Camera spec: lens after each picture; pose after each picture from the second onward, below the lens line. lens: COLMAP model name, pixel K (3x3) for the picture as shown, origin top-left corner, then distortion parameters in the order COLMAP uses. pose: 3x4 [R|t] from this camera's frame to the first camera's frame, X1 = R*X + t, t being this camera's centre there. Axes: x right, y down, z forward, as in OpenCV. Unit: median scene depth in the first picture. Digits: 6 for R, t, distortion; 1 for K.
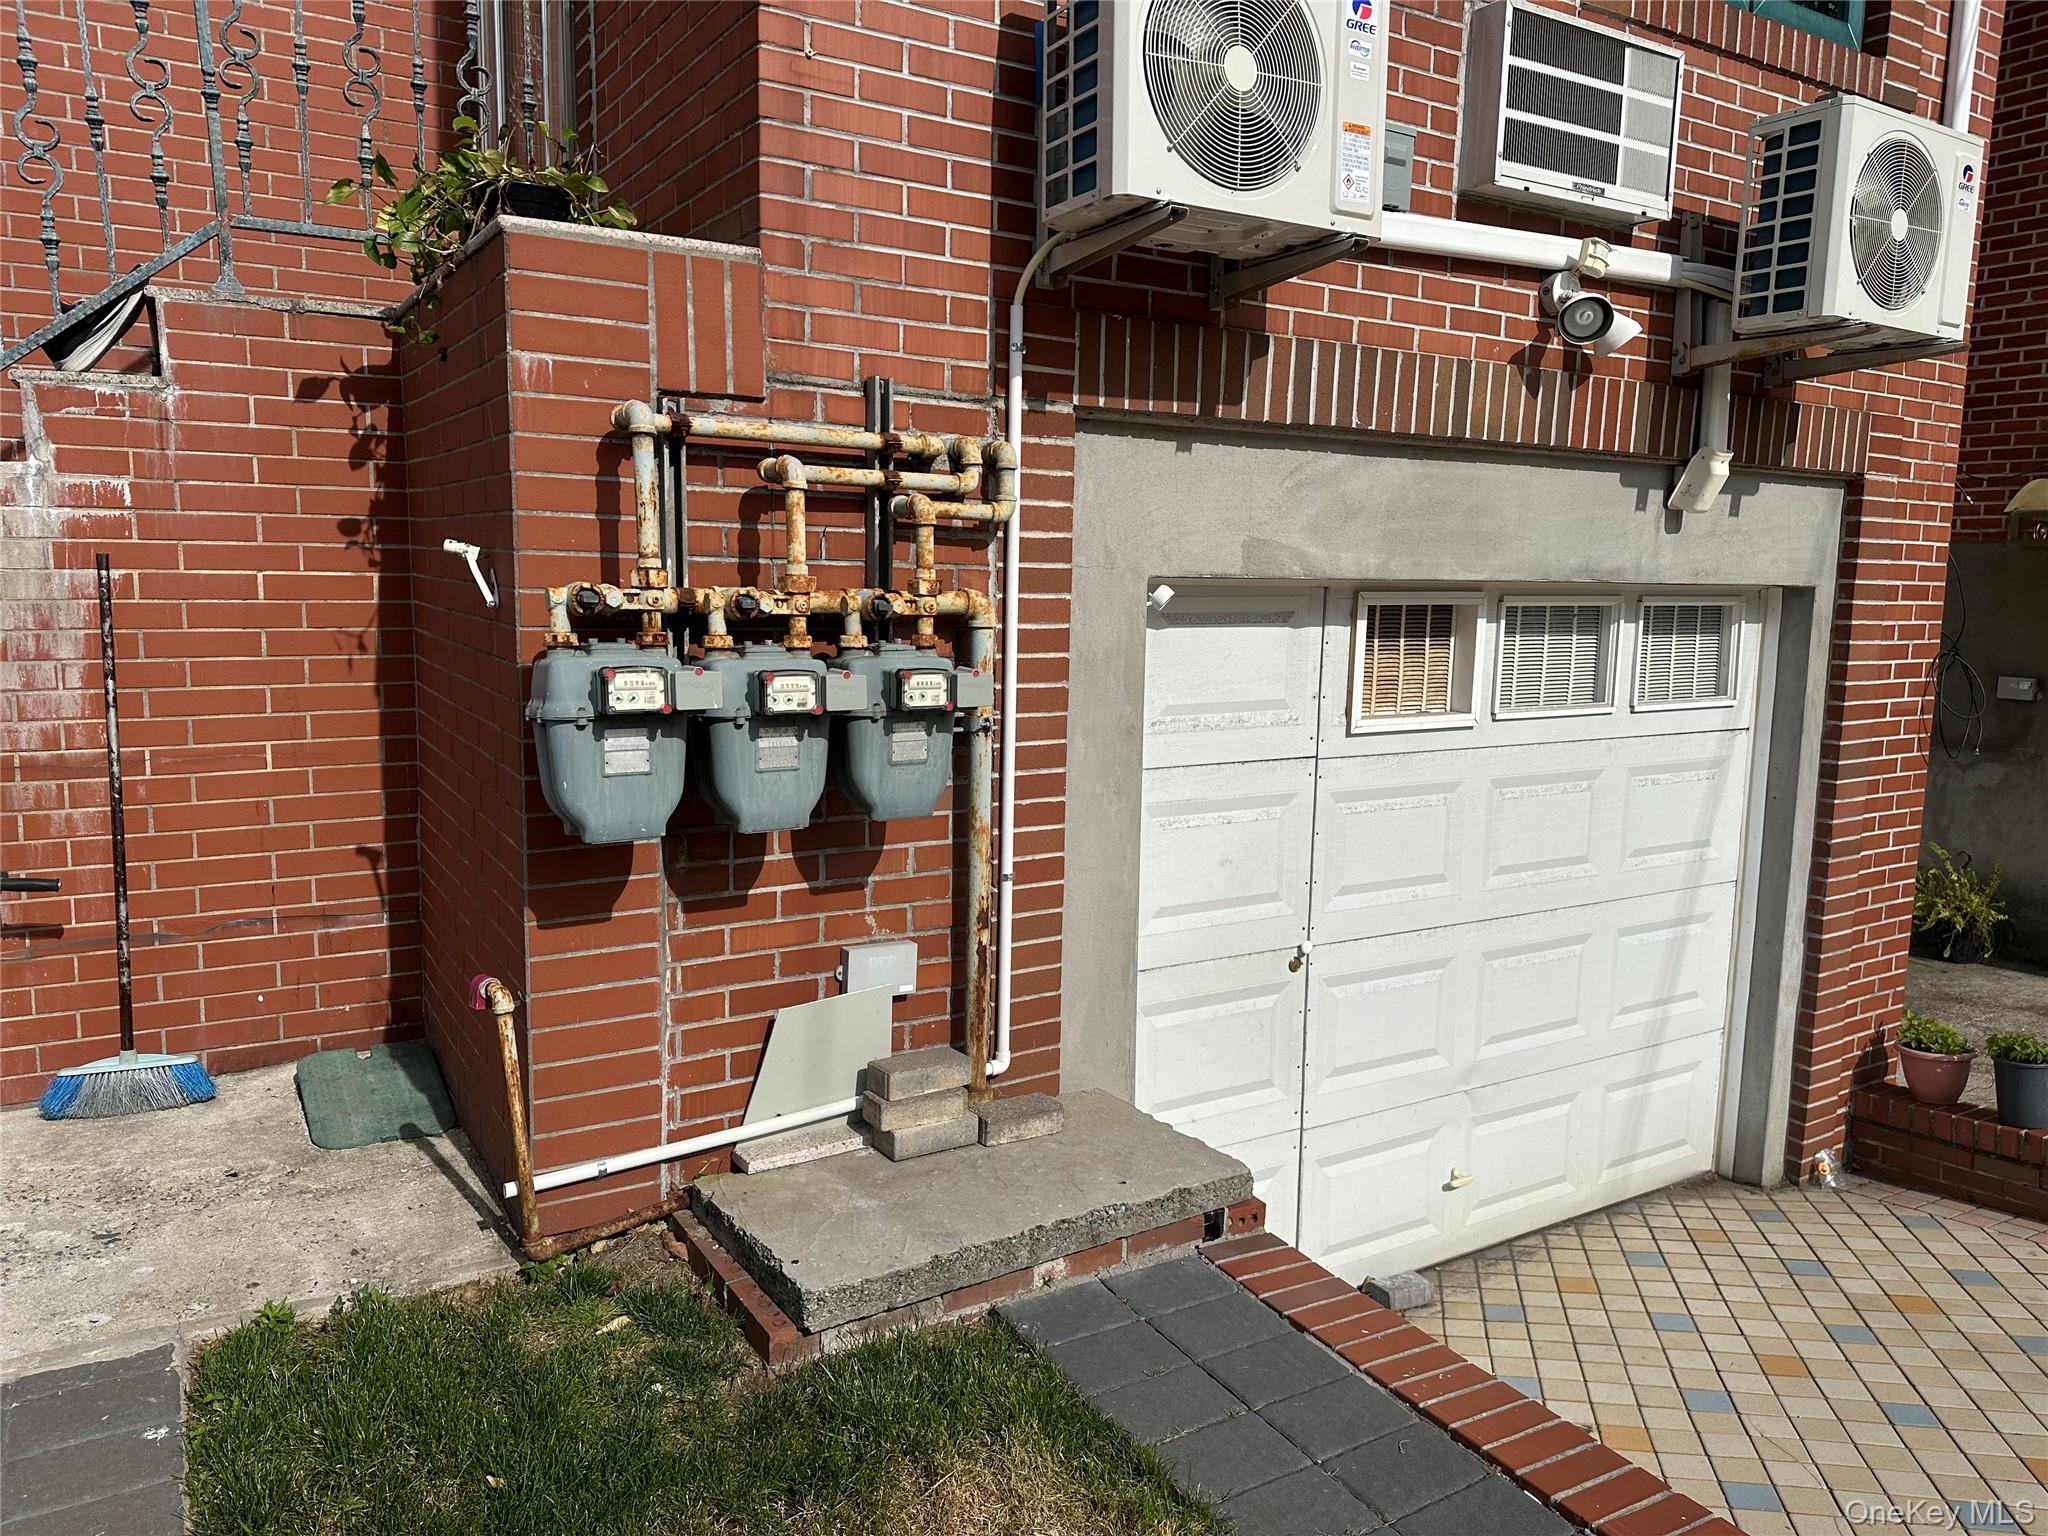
lens RADIAL K [[1435.6, 0, 1025.6], [0, 1435.6, 766.1], [0, 0, 1]] dist [0.044703, -0.004330]
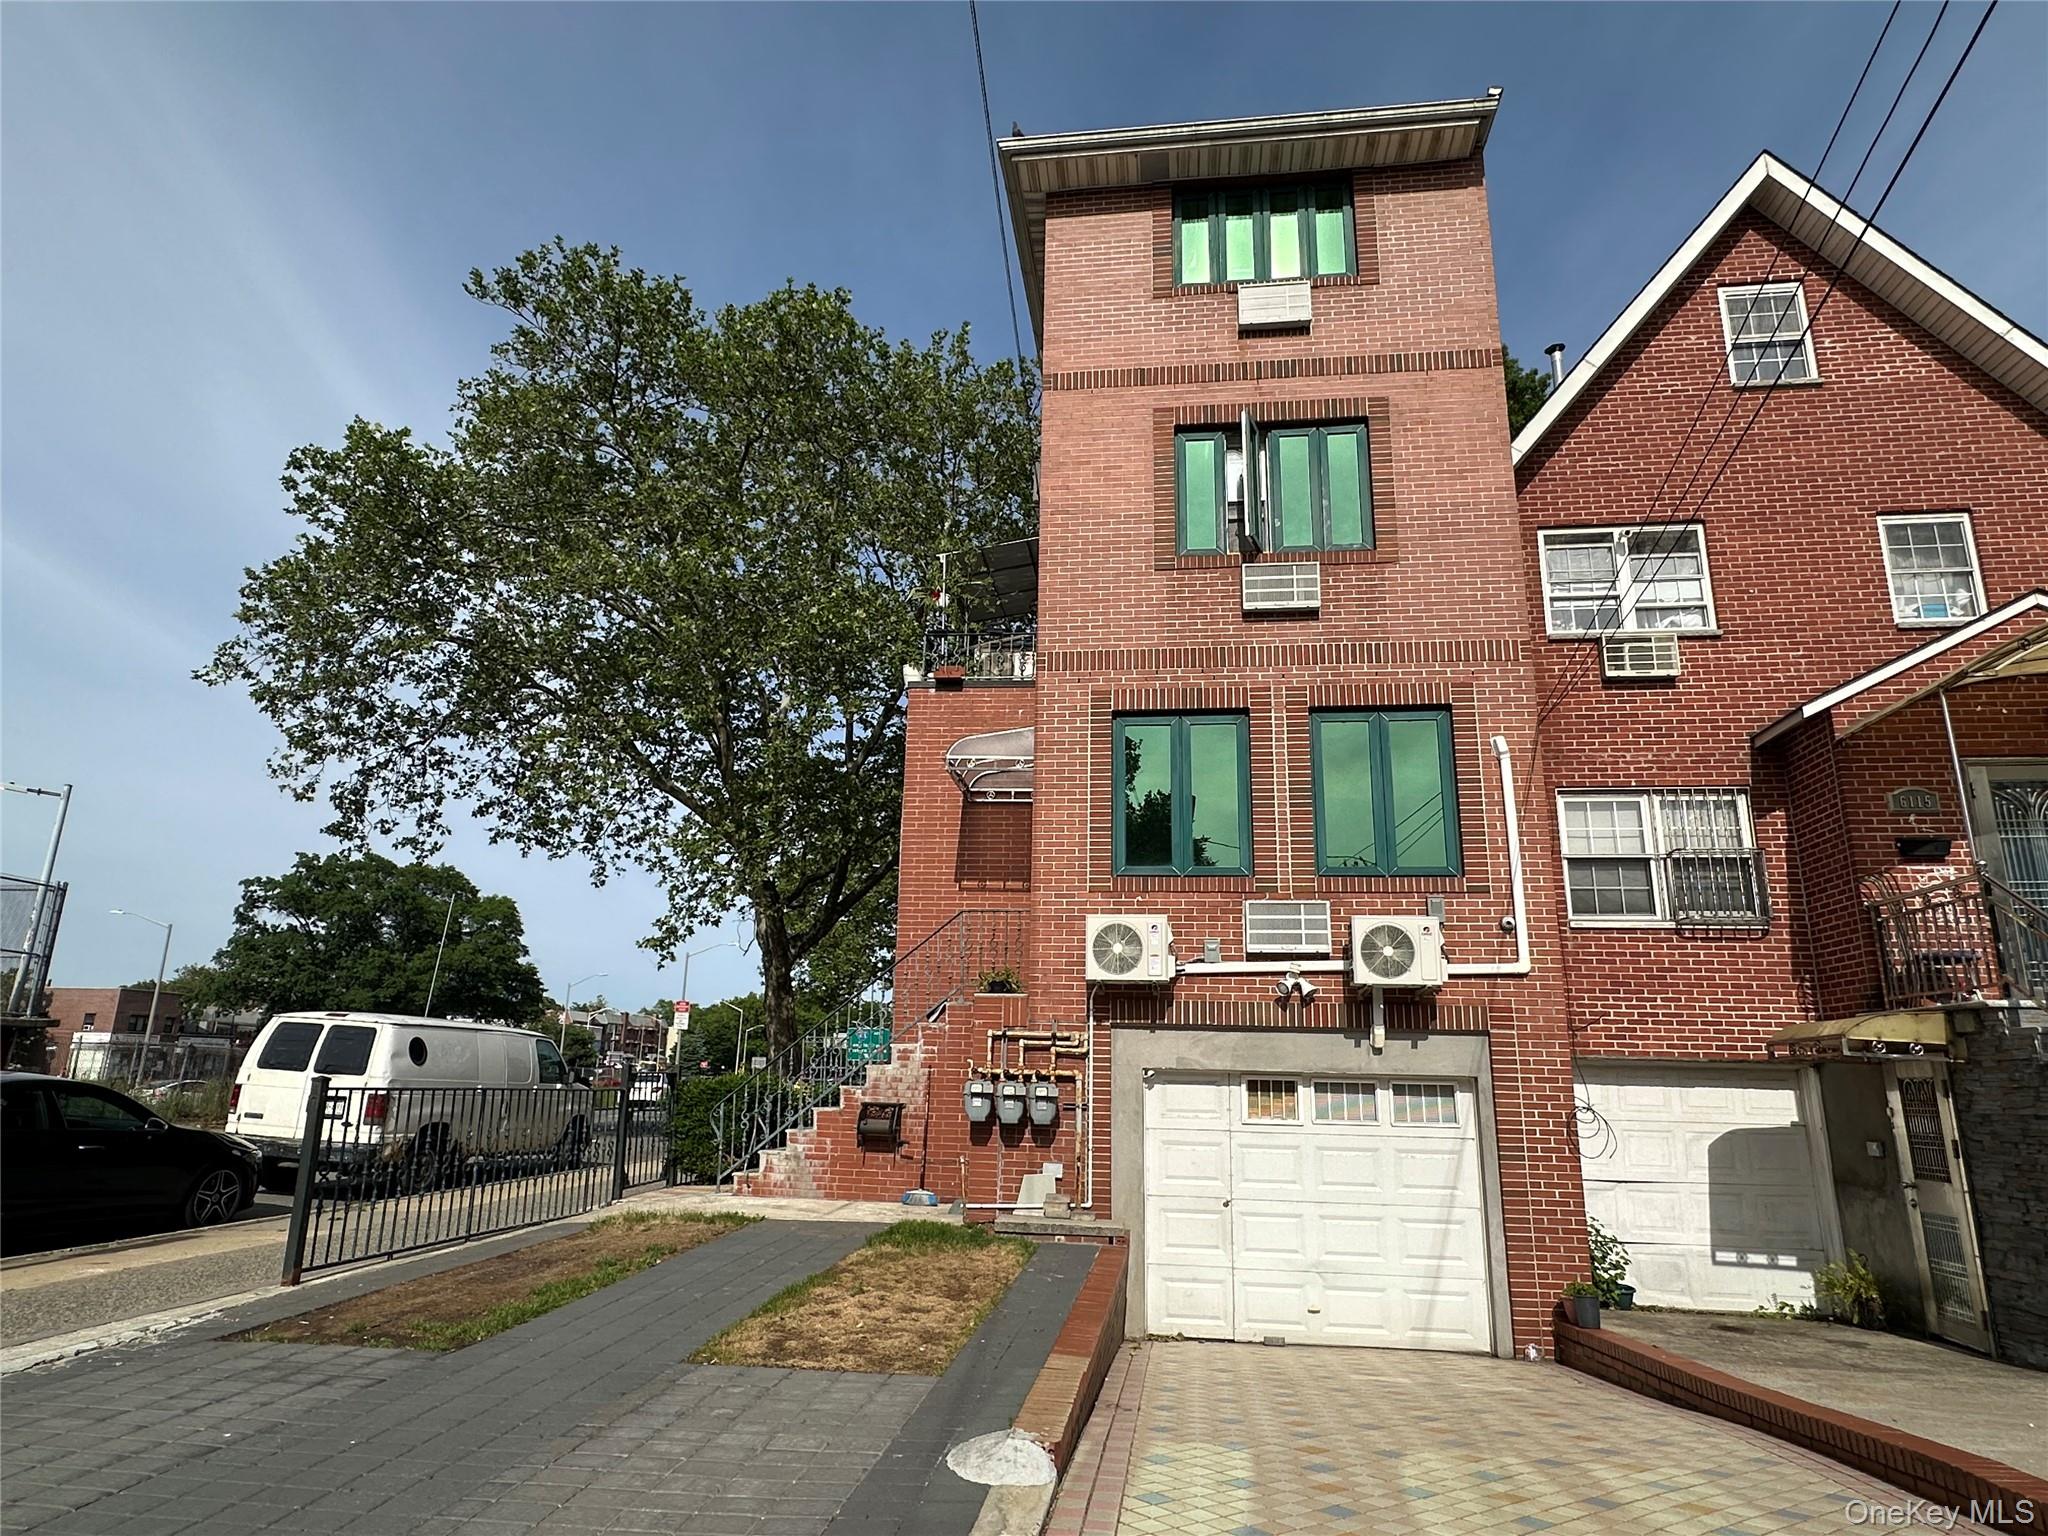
lens RADIAL K [[1147.4, 0, 1024.9], [0, 1147.4, 769.2], [0, 0, 1]] dist [-0.004073, -0.000186]
pose [[0.784590, -0.161684, -0.598562, 1.635793], [-0.095144, 0.922569, -0.373918, 0.269477], [0.612671, 0.350322, 0.708455, -1.424231]]
